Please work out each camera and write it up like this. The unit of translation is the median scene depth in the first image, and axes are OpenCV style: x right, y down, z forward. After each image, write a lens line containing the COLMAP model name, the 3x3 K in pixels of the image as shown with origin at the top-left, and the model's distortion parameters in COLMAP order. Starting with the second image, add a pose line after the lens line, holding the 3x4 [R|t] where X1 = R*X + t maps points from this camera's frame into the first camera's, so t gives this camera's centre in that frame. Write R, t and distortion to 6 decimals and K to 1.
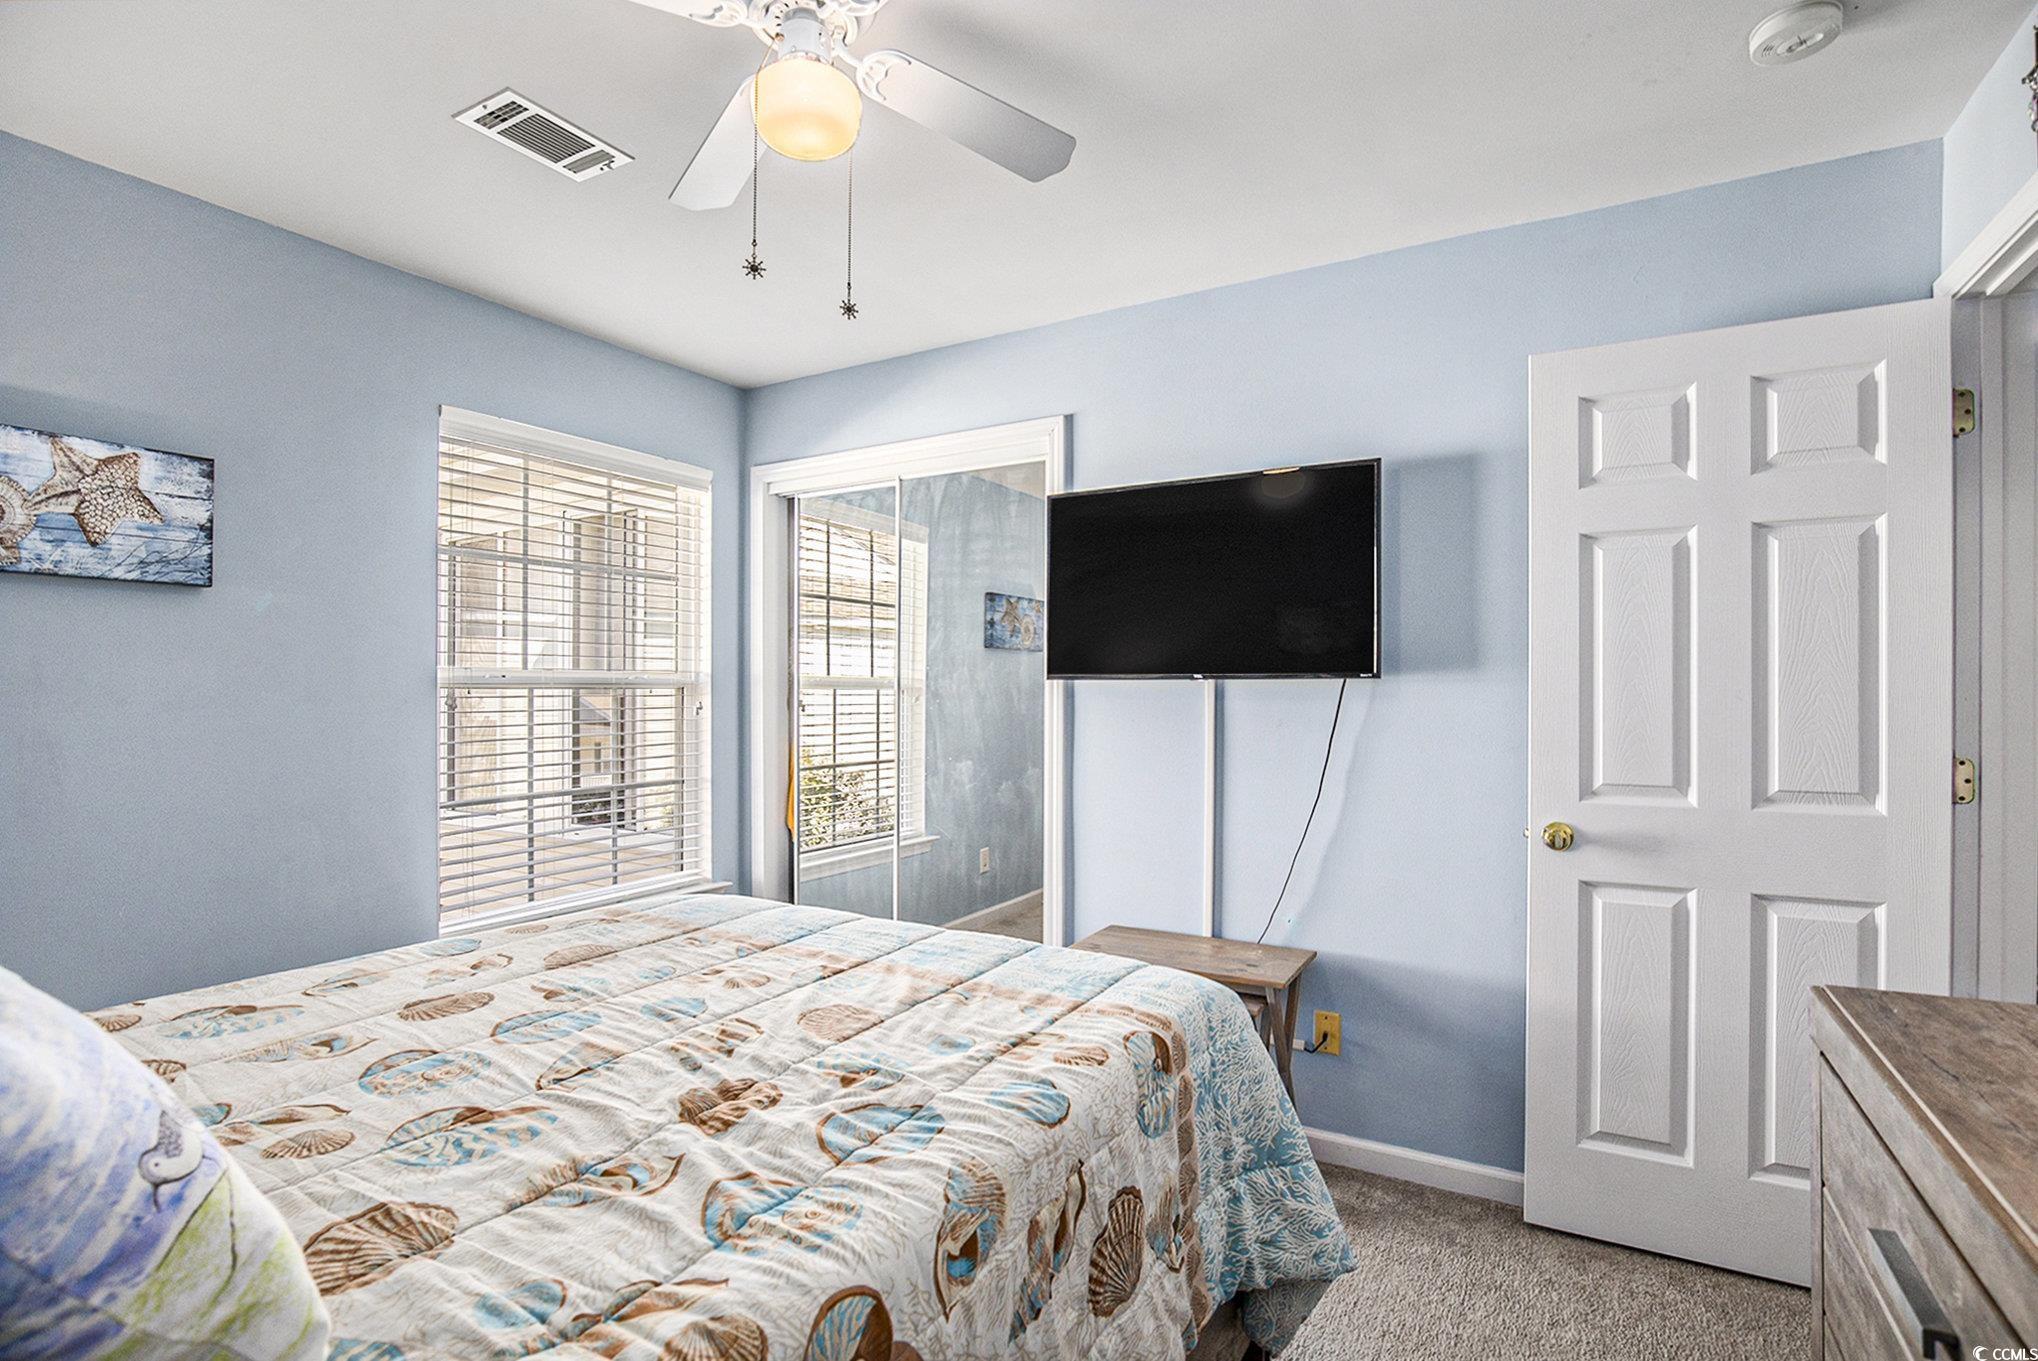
lens RADIAL K [[938.6, 0, 1021.7], [0, 938.6, 684.9], [0, 0, 1]] dist [-0.016901, -0.000144]
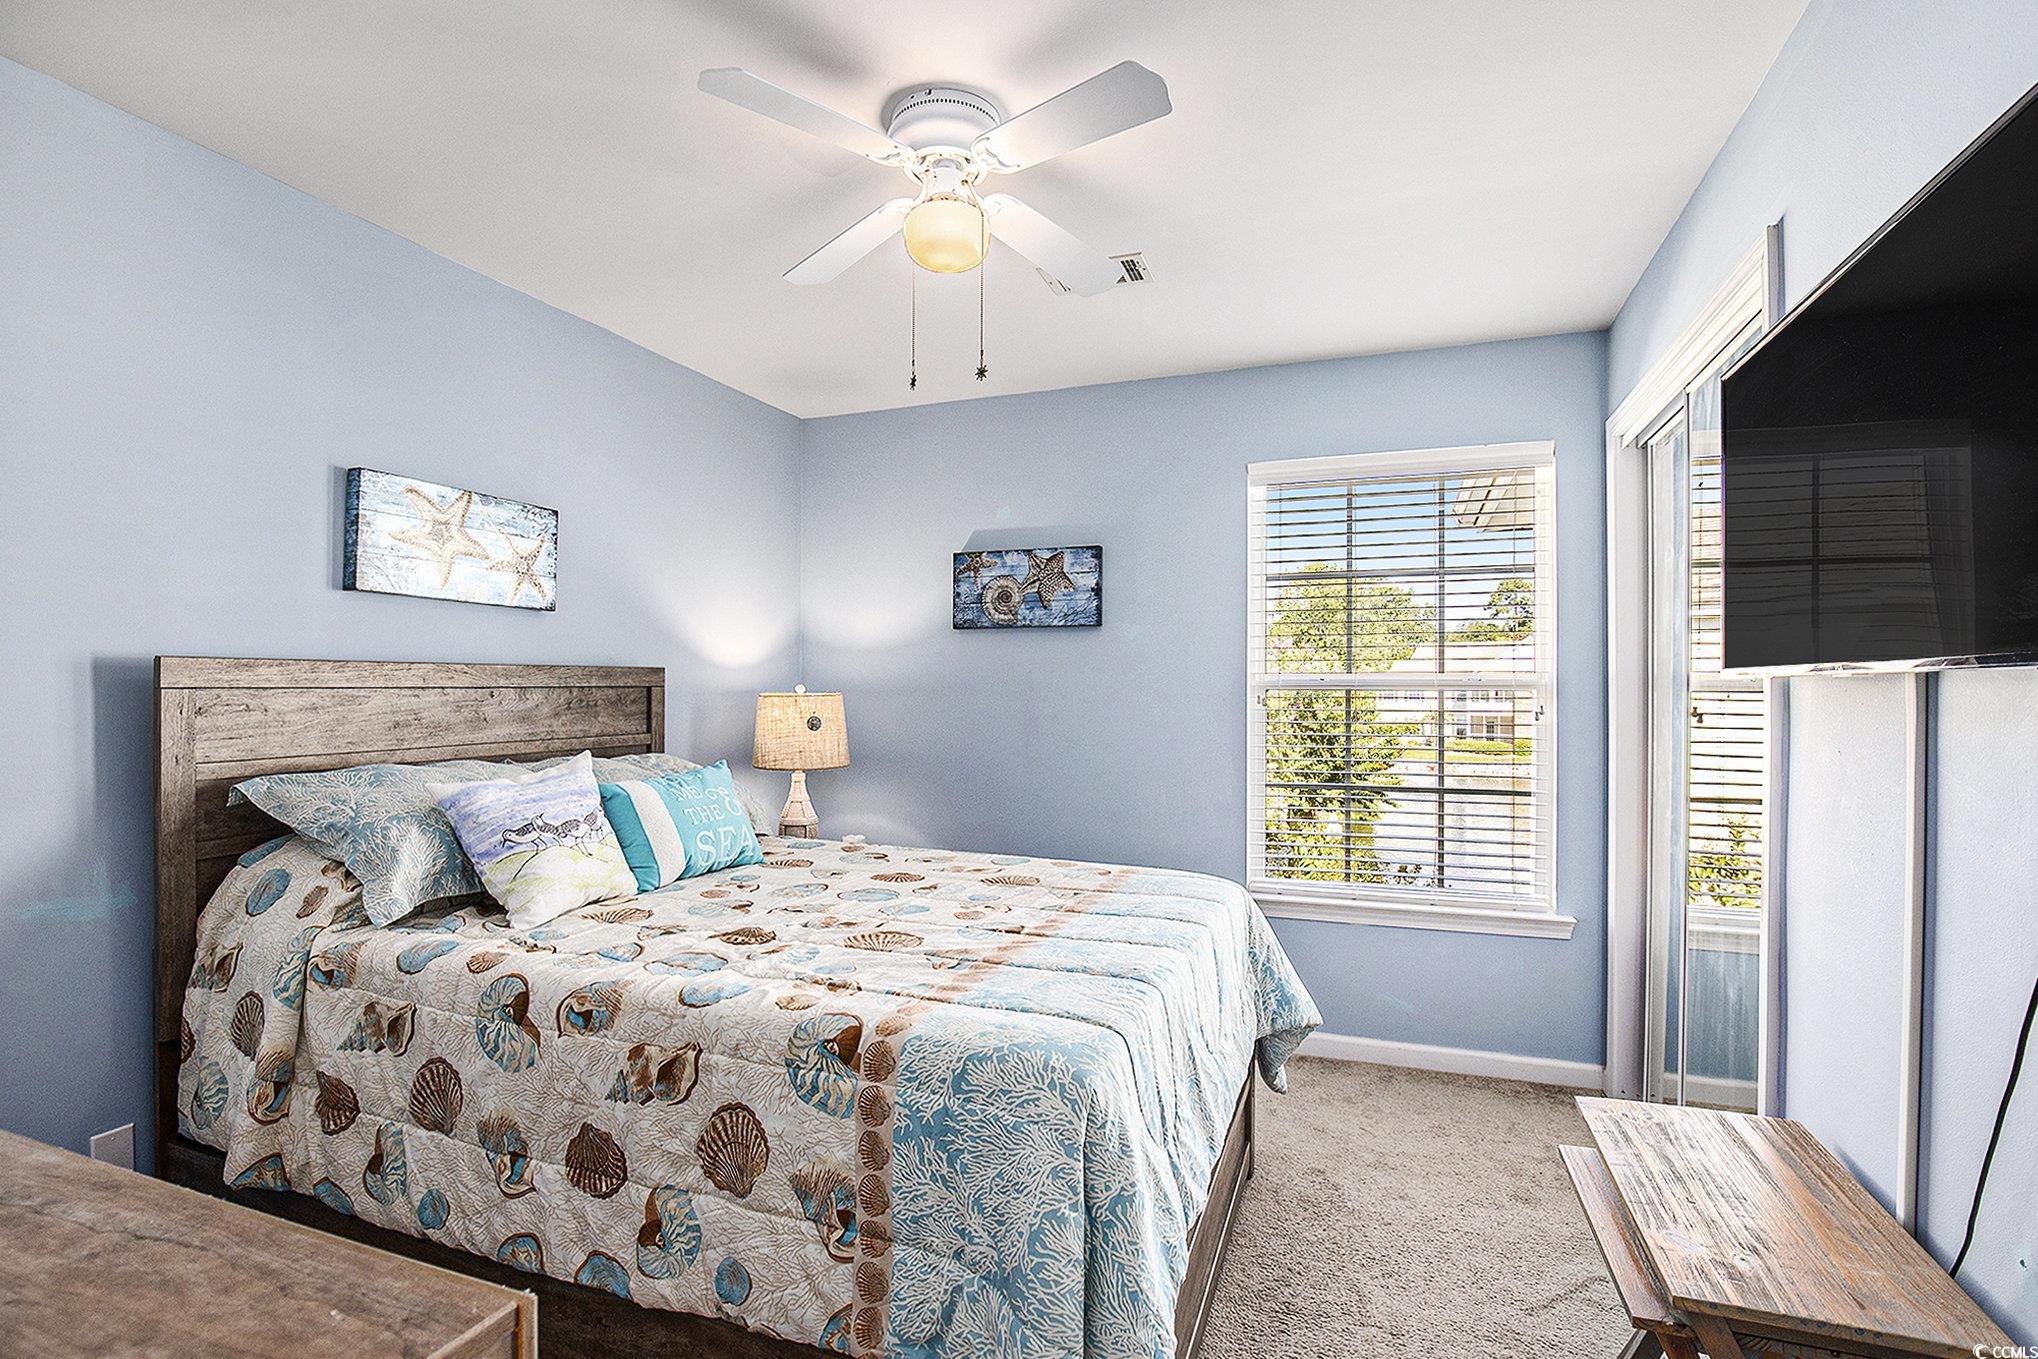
lens RADIAL K [[938.6, 0, 1025.8], [0, 938.6, 683.8], [0, 0, 1]] dist [-0.016901, -0.000144]
pose [[0.174468, -0.003127, -0.984658, 0.910743], [-0.000669, 0.999994, -0.003294, 0.000224], [0.984663, 0.001233, 0.174465, 0.768440]]
